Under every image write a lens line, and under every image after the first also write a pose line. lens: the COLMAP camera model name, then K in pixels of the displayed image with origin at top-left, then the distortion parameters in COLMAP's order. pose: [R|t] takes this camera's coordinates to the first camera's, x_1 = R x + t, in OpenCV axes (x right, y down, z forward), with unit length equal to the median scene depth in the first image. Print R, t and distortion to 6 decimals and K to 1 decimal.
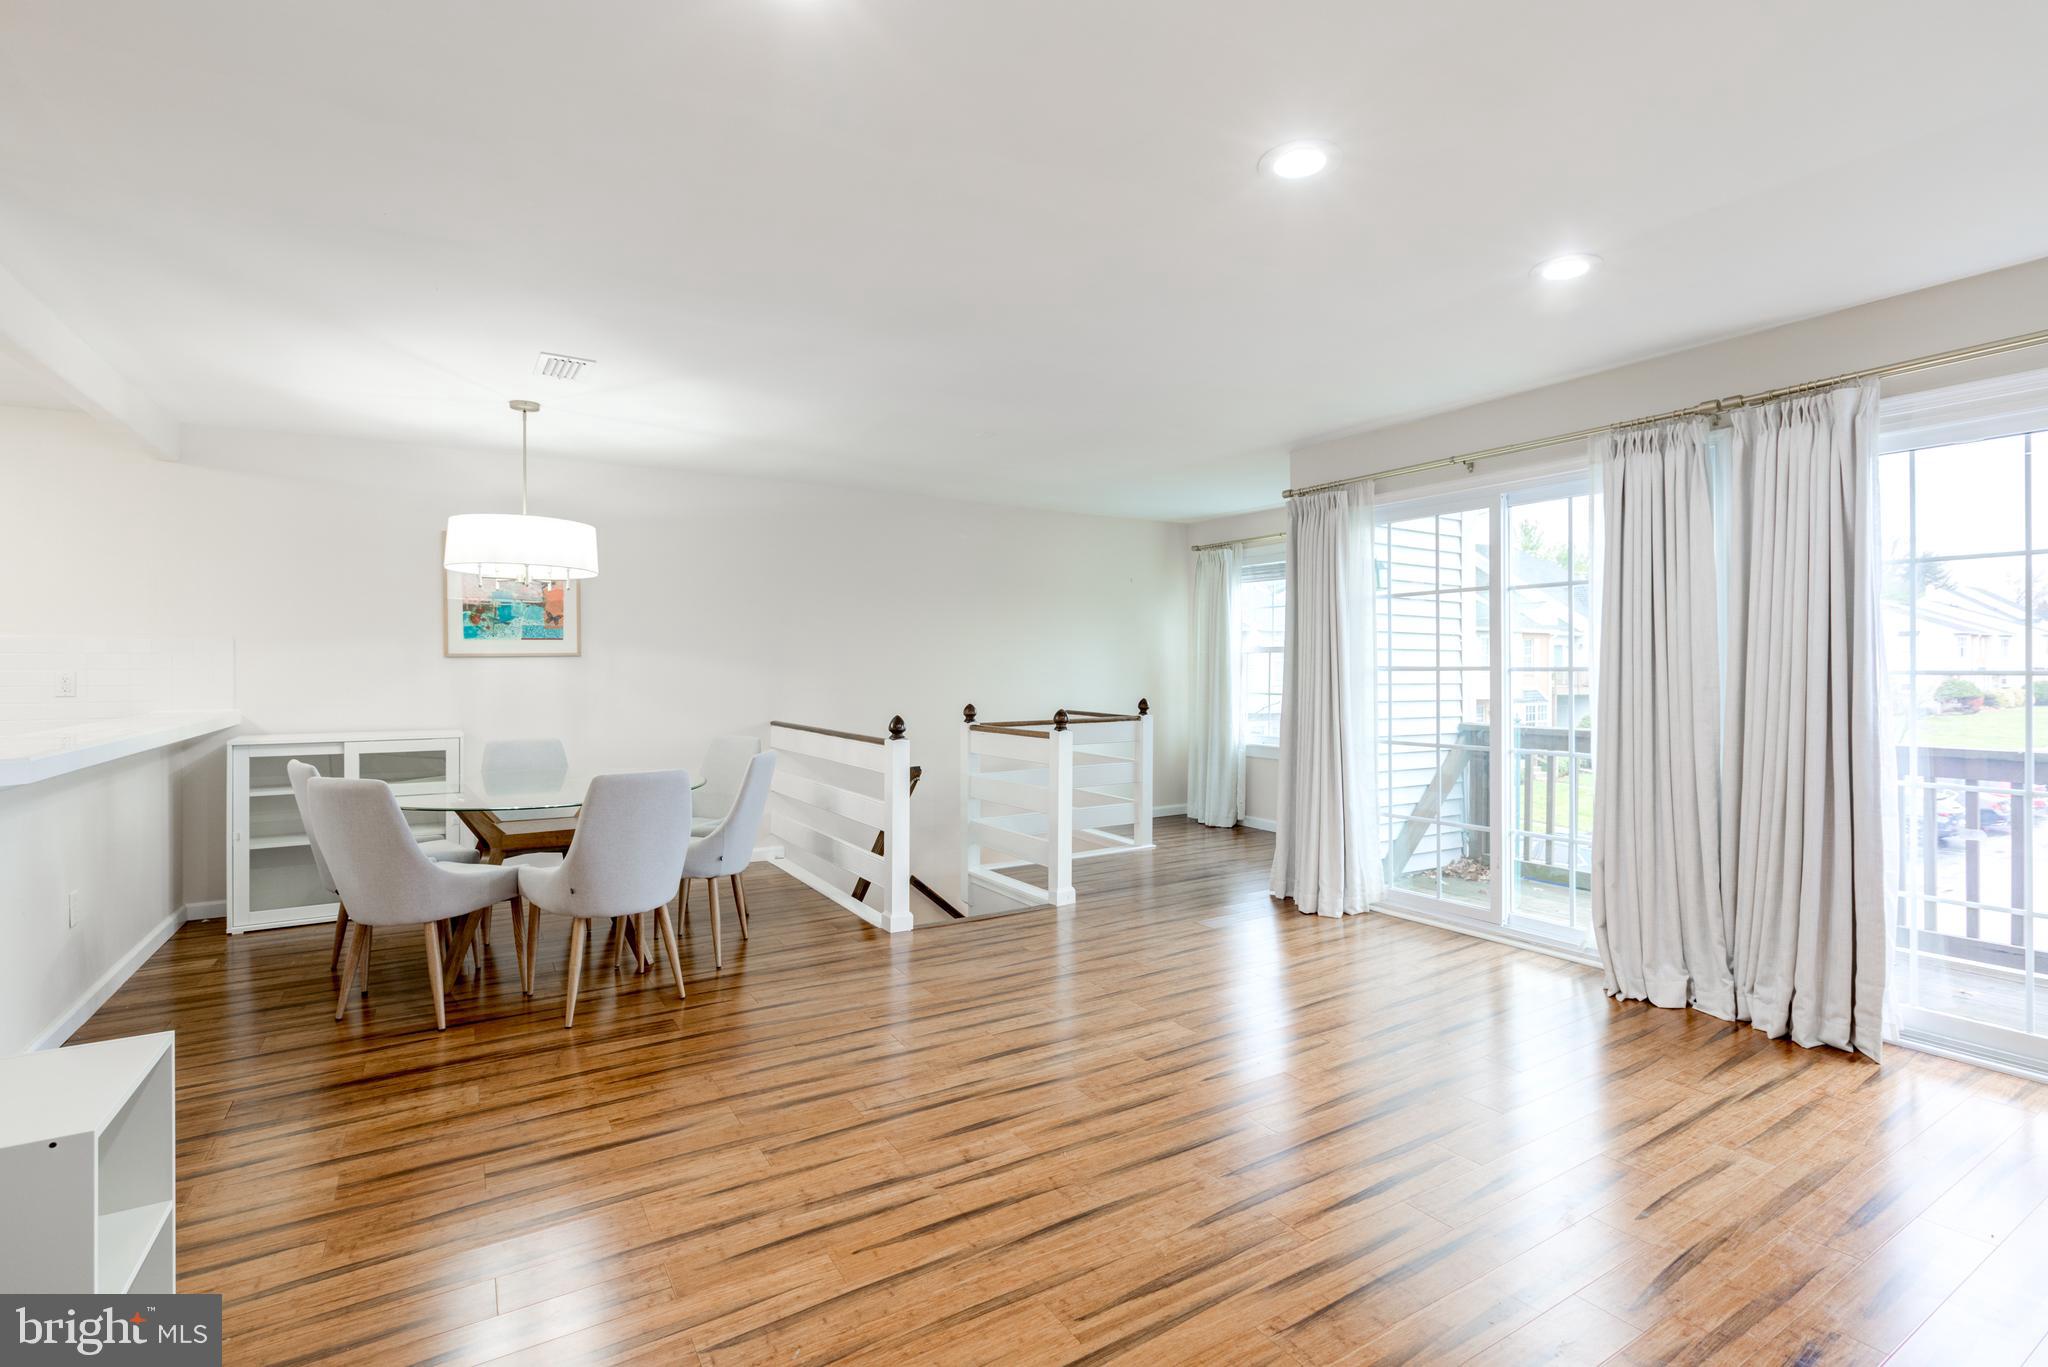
lens RADIAL K [[940.4, 0, 966.6], [0, 940.4, 667.8], [0, 0, 1]] dist [-0.007261, 0.000364]
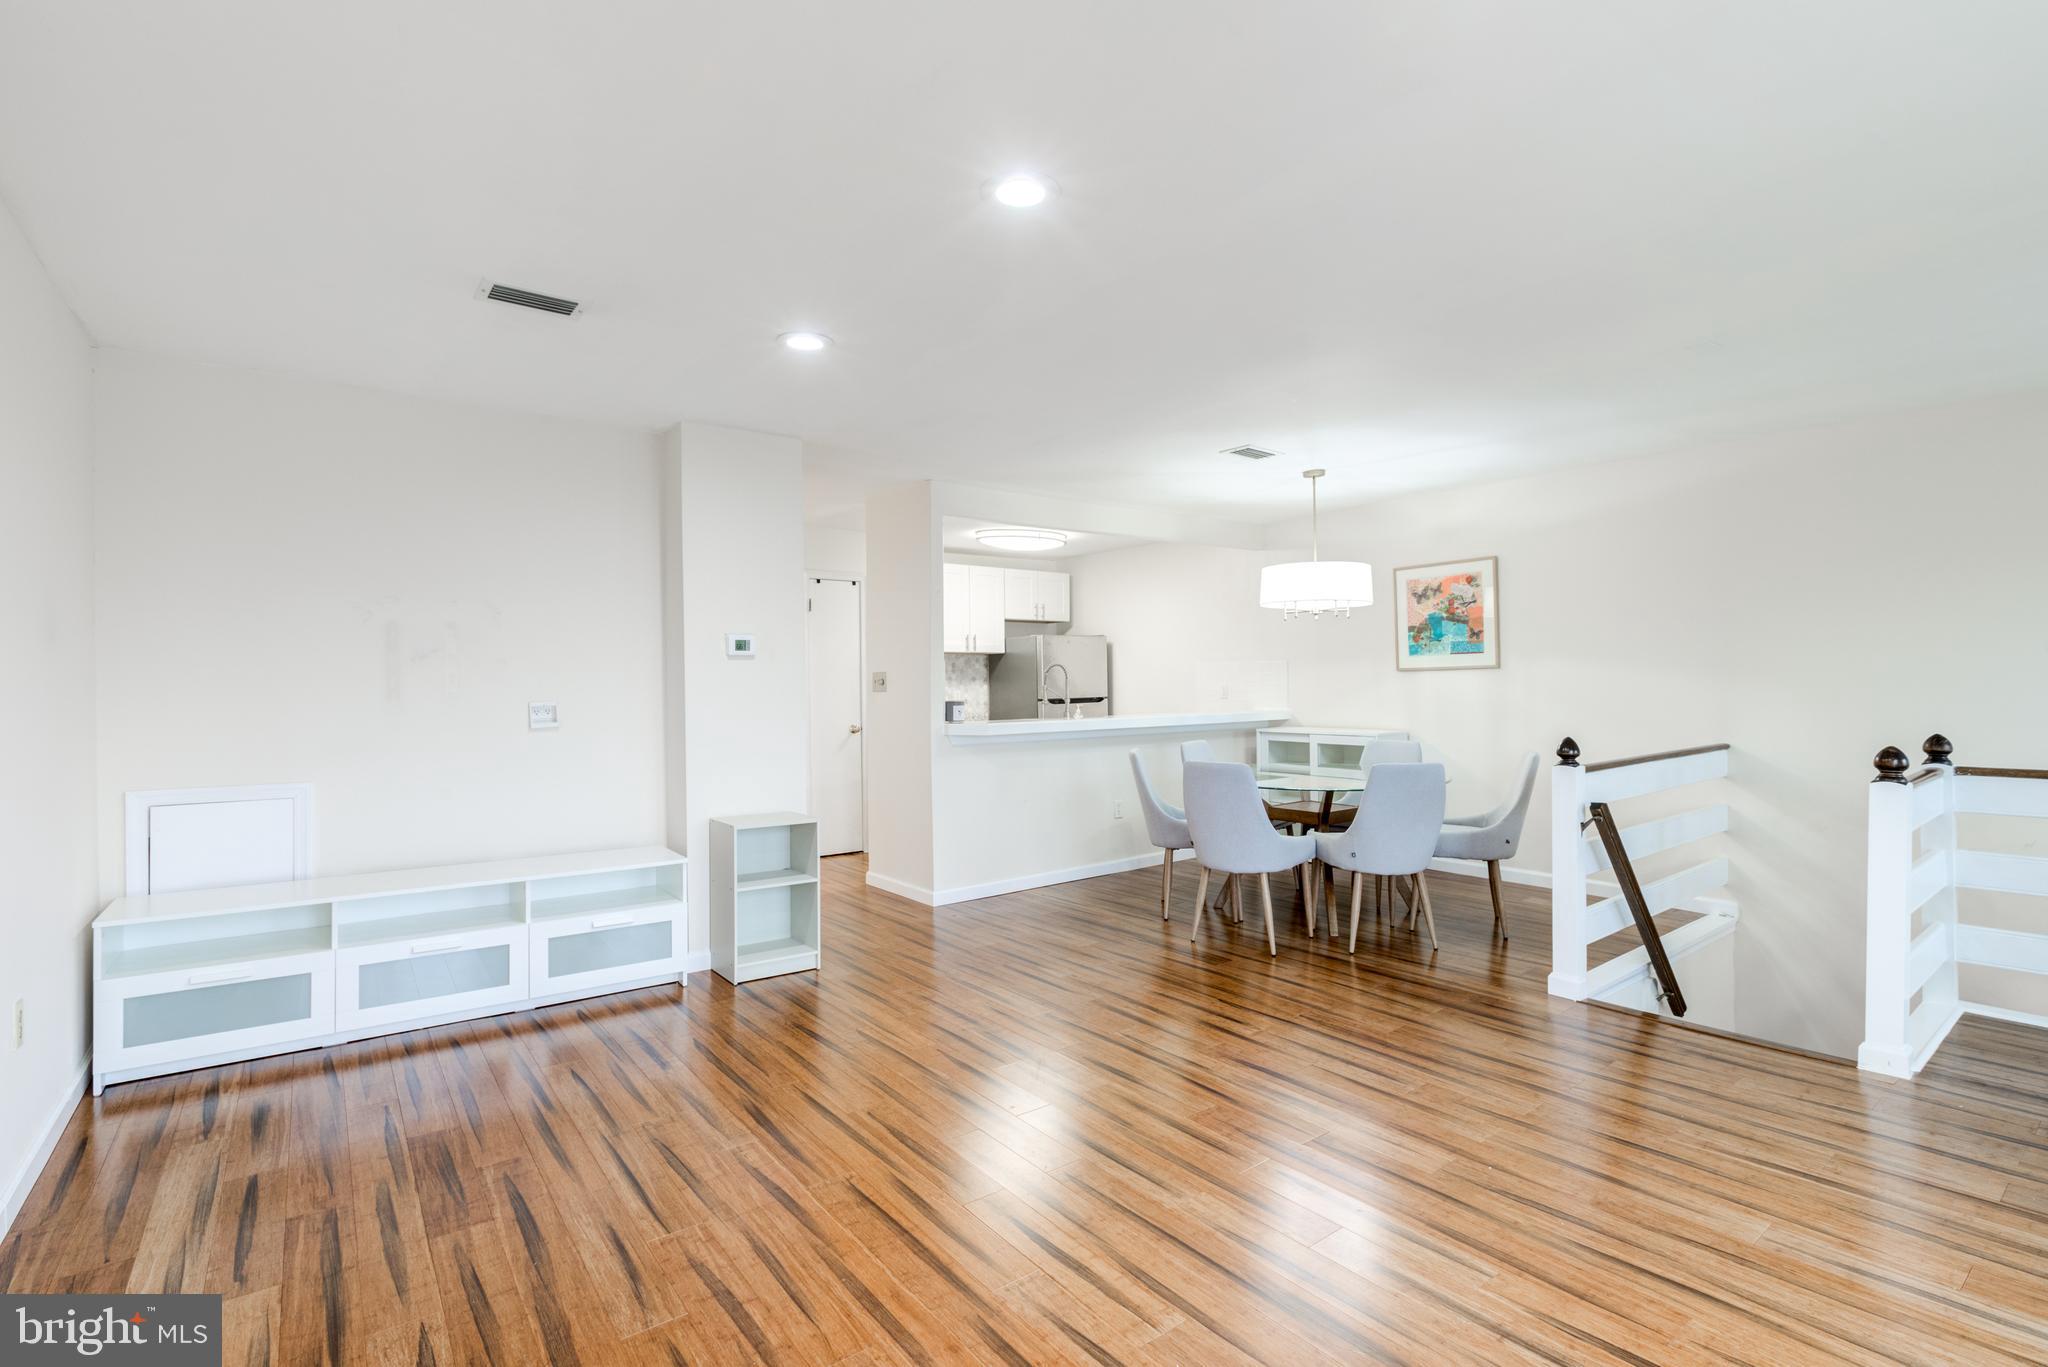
lens RADIAL K [[940.4, 0, 1060.7], [0, 940.4, 688.3], [0, 0, 1]] dist [-0.007261, 0.000364]
pose [[0.148042, 0.004494, -0.988971, 0.735187], [0.011029, 0.999920, 0.006195, -0.001910], [0.988920, -0.011824, 0.147980, 0.477683]]
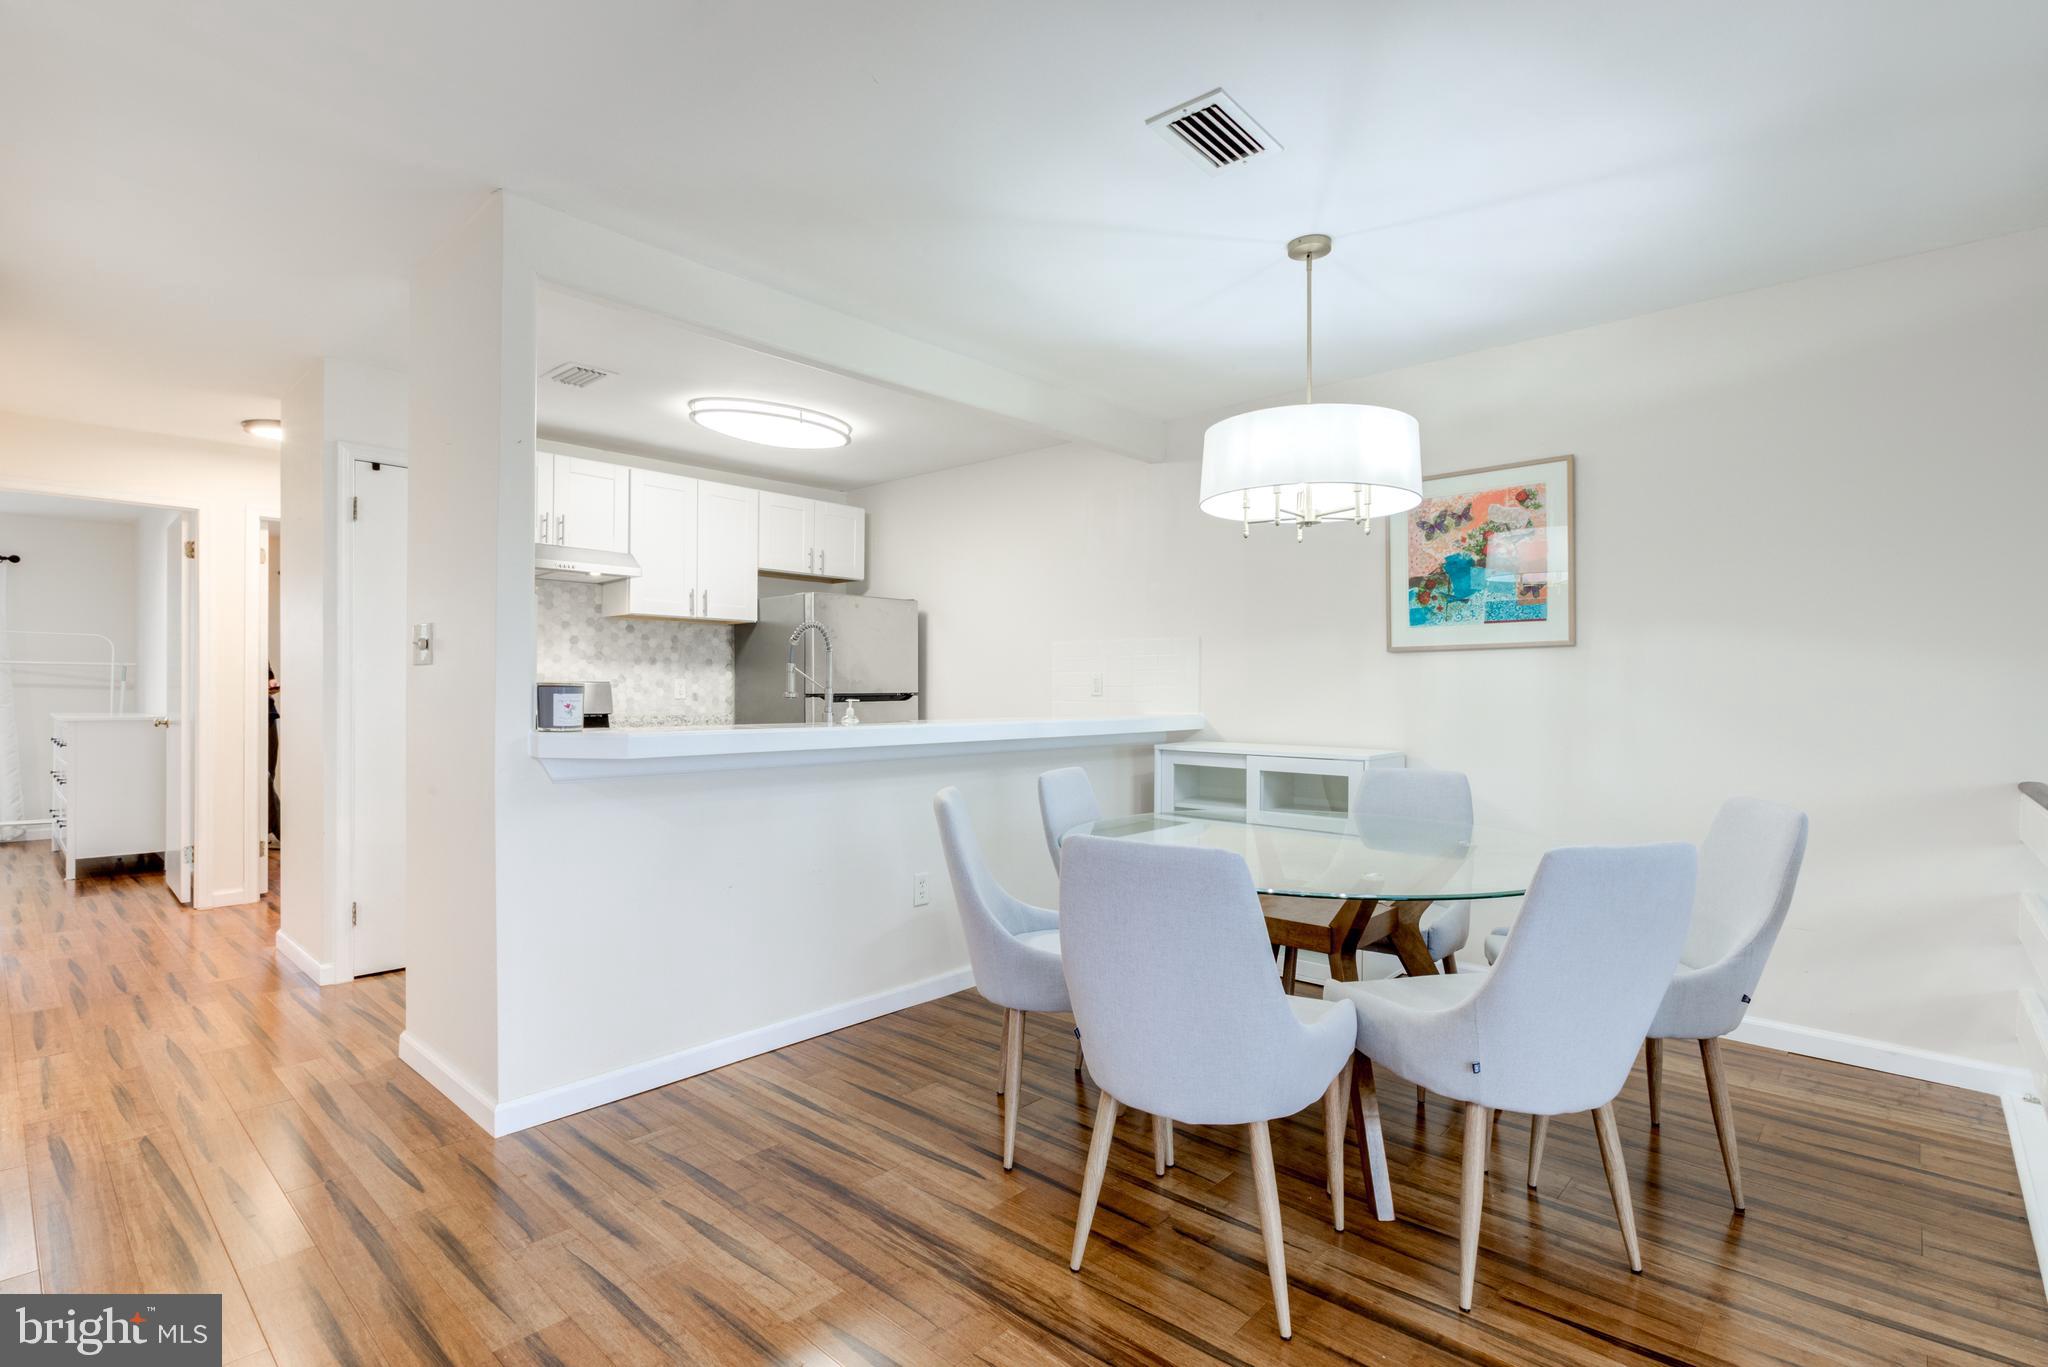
lens RADIAL K [[940.4, 0, 1059.8], [0, 940.4, 696.8], [0, 0, 1]] dist [-0.007261, 0.000364]
pose [[0.317568, 0.009766, -0.948185, 0.086174], [-0.005494, 0.999949, 0.008459, 0.023792], [0.948219, 0.002523, 0.317606, 0.641718]]
